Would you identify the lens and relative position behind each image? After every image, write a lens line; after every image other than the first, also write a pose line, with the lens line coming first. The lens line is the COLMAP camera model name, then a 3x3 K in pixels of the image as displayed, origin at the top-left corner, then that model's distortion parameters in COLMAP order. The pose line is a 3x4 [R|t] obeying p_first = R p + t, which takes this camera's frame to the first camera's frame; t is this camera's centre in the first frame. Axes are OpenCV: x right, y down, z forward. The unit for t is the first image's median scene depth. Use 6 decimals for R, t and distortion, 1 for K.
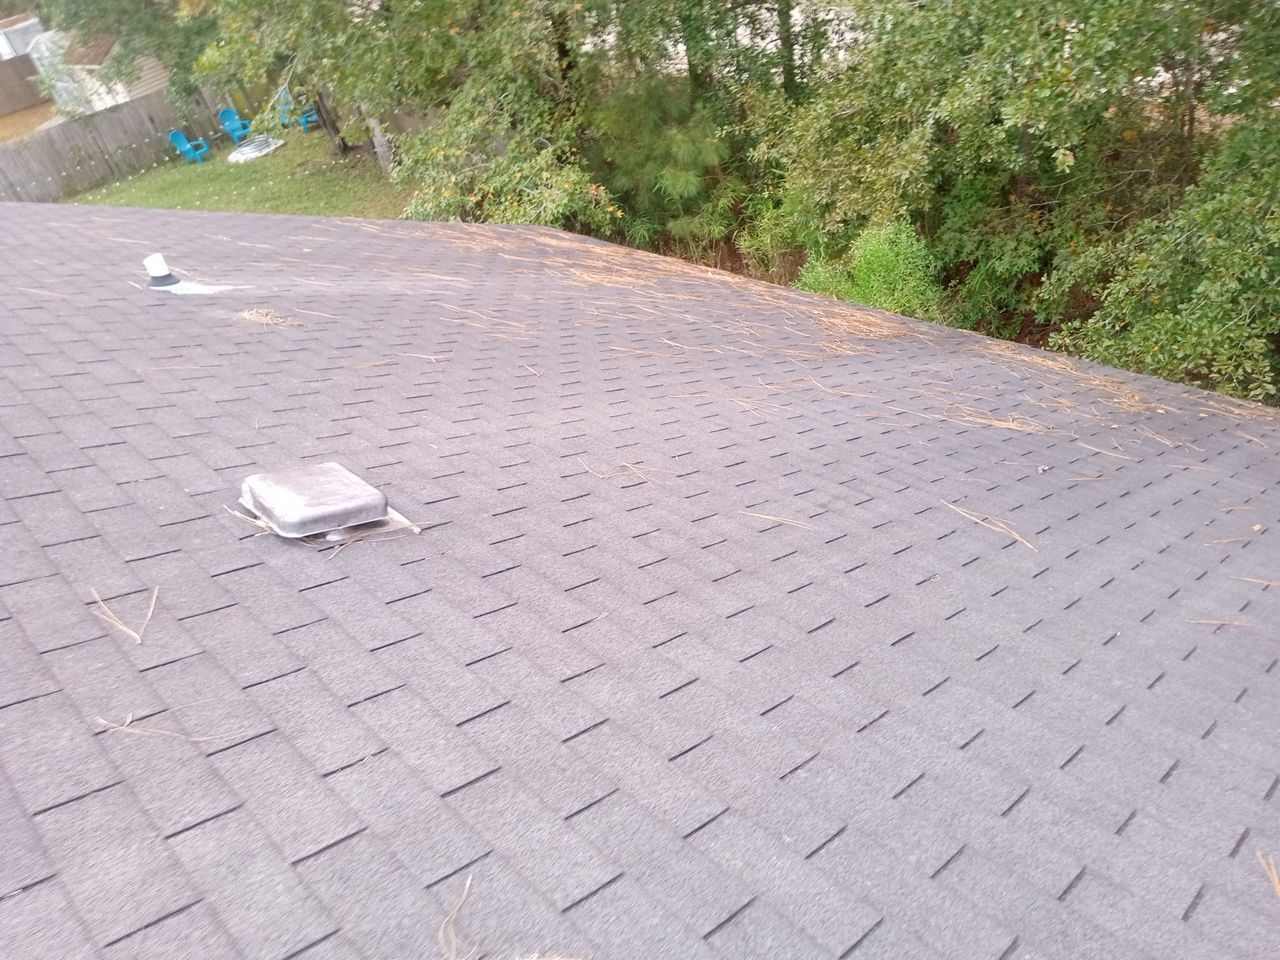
lens RADIAL K [[949.6, 0, 639.8], [0, 949.6, 479.3], [0, 0, 1]] dist [0.015185, -0.014708]
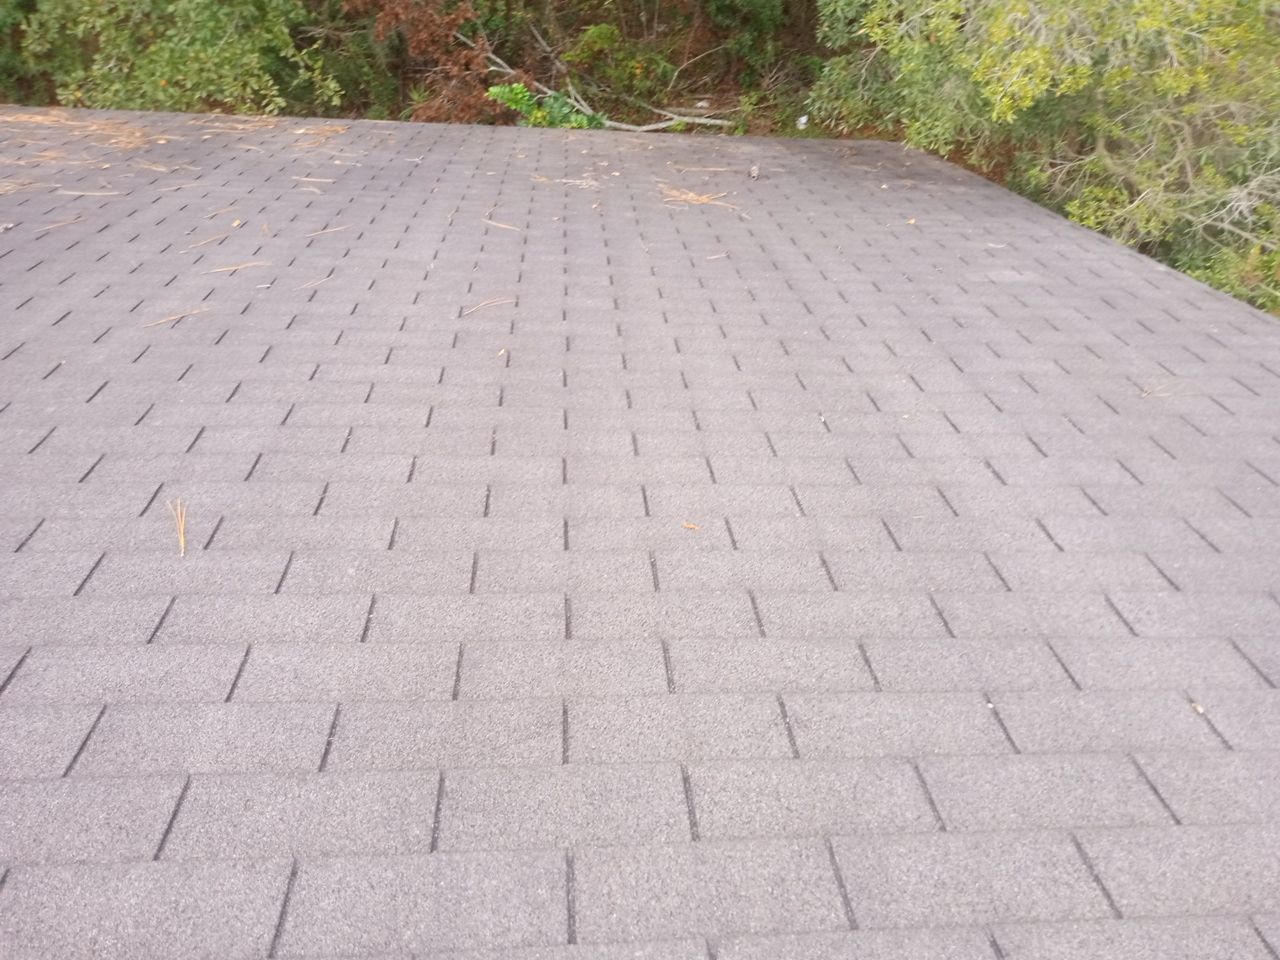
lens RADIAL K [[949.6, 0, 639.5], [0, 949.6, 479.7], [0, 0, 1]] dist [0.015185, -0.014708]
pose [[0.639629, -0.444735, 0.626965, 0.091924], [0.292894, 0.895113, 0.336135, 0.047201], [-0.710695, -0.031367, 0.702800, -0.026130]]
